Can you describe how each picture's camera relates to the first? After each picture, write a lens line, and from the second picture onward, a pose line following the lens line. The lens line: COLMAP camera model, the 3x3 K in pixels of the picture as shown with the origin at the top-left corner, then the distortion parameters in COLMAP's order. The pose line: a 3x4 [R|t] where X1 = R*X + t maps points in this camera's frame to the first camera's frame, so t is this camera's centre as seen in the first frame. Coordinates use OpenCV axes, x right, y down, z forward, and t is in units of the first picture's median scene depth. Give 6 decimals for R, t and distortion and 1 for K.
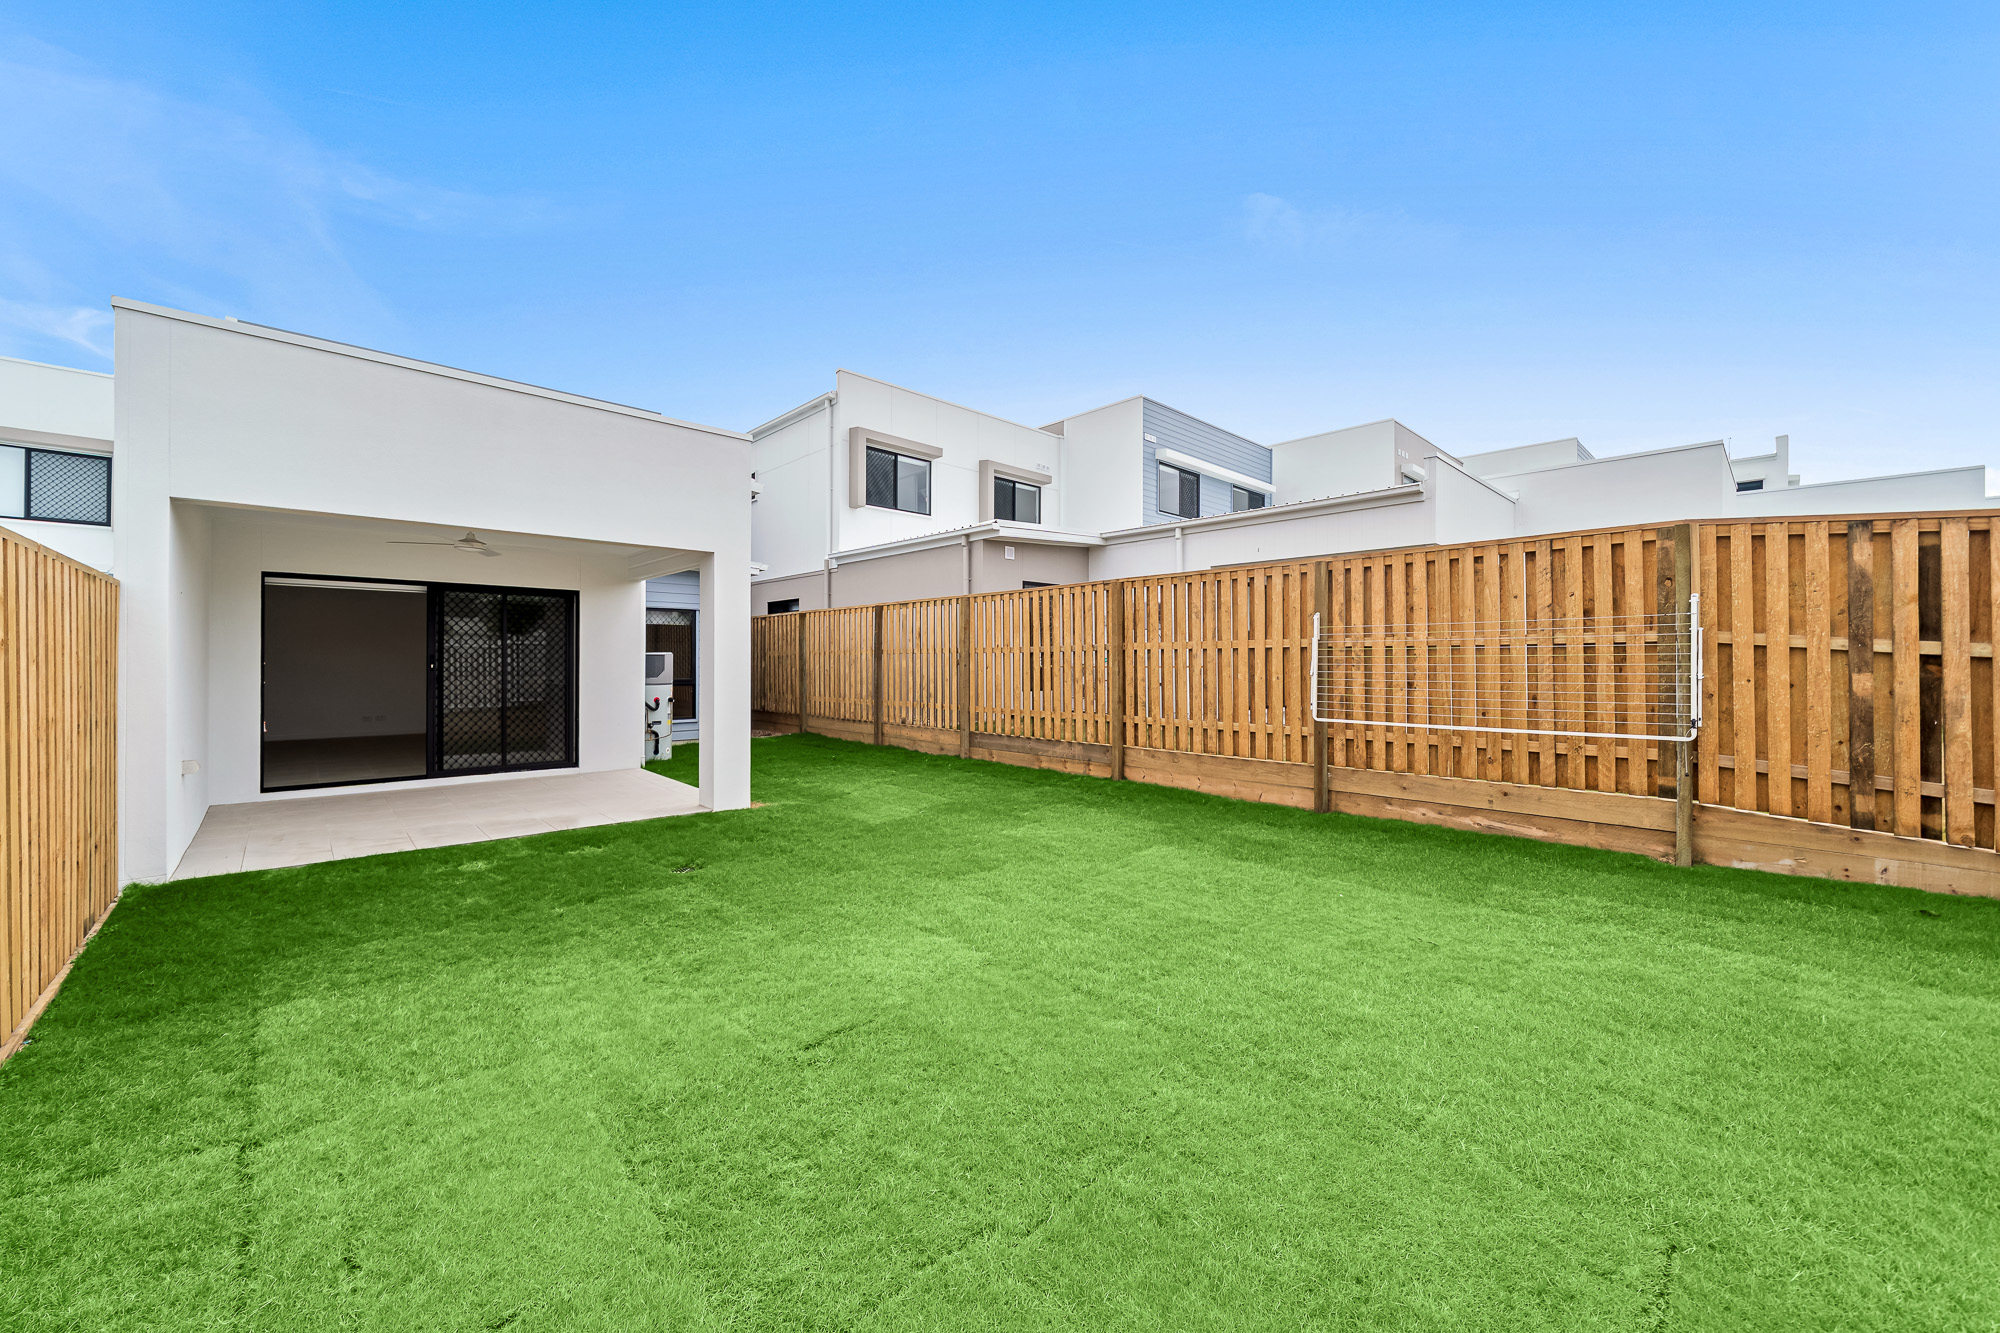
lens RADIAL K [[745.5, 0, 993.2], [0, 745.5, 656.0], [0, 0, 1]] dist [-0.000124, 0.000001]
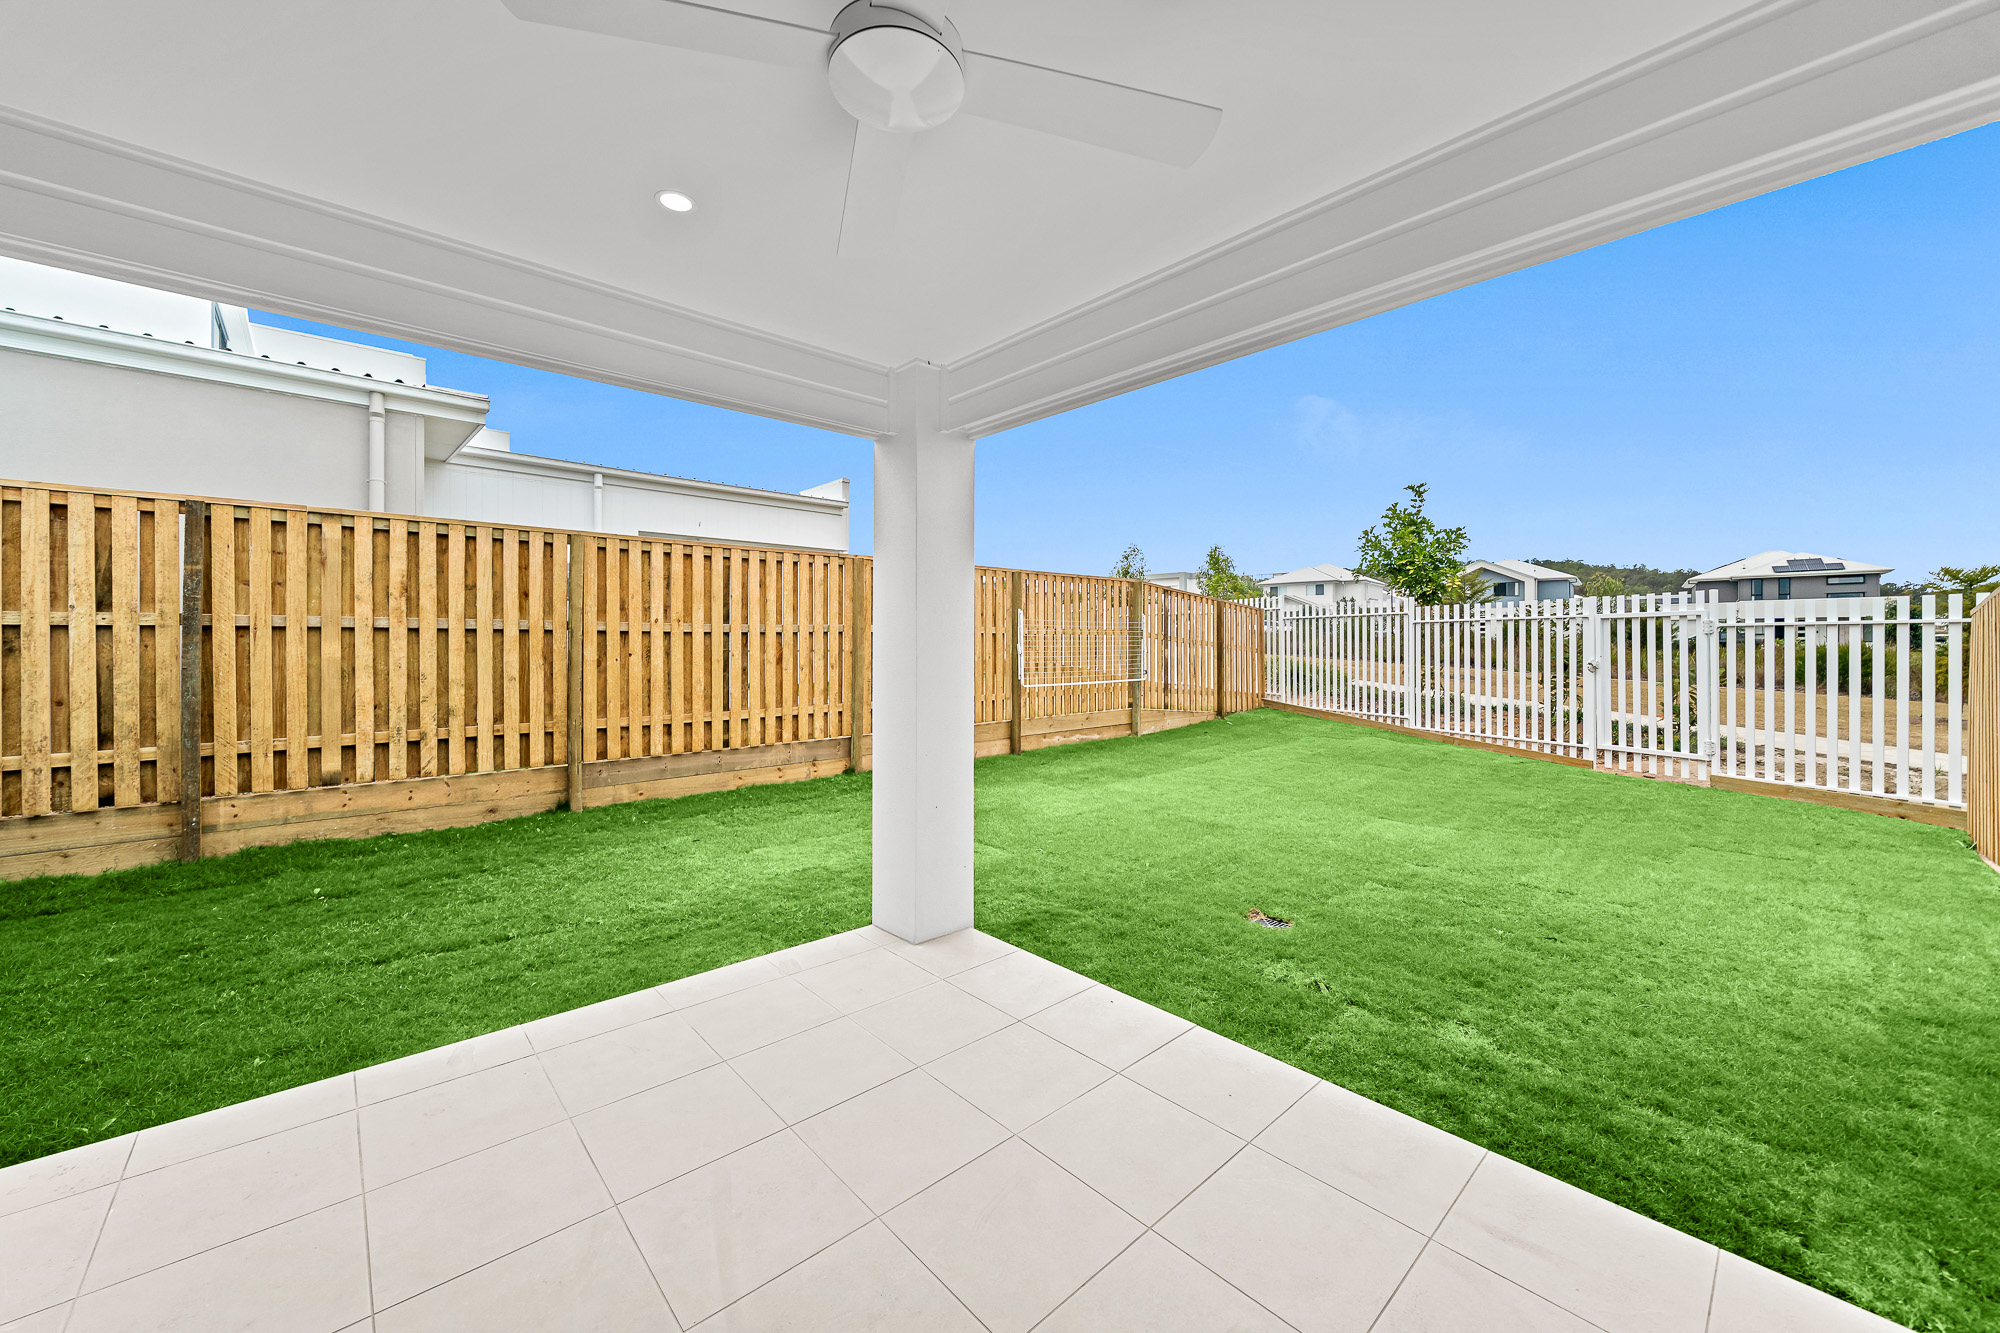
lens RADIAL K [[745.5, 0, 993.2], [0, 745.5, 656.0], [0, 0, 1]] dist [-0.000124, 0.000001]
pose [[0.017965, -0.014485, 0.999734, -0.661743], [-0.006730, 0.999871, 0.014608, 0.006338], [-0.999816, -0.006990, 0.017865, 0.719336]]
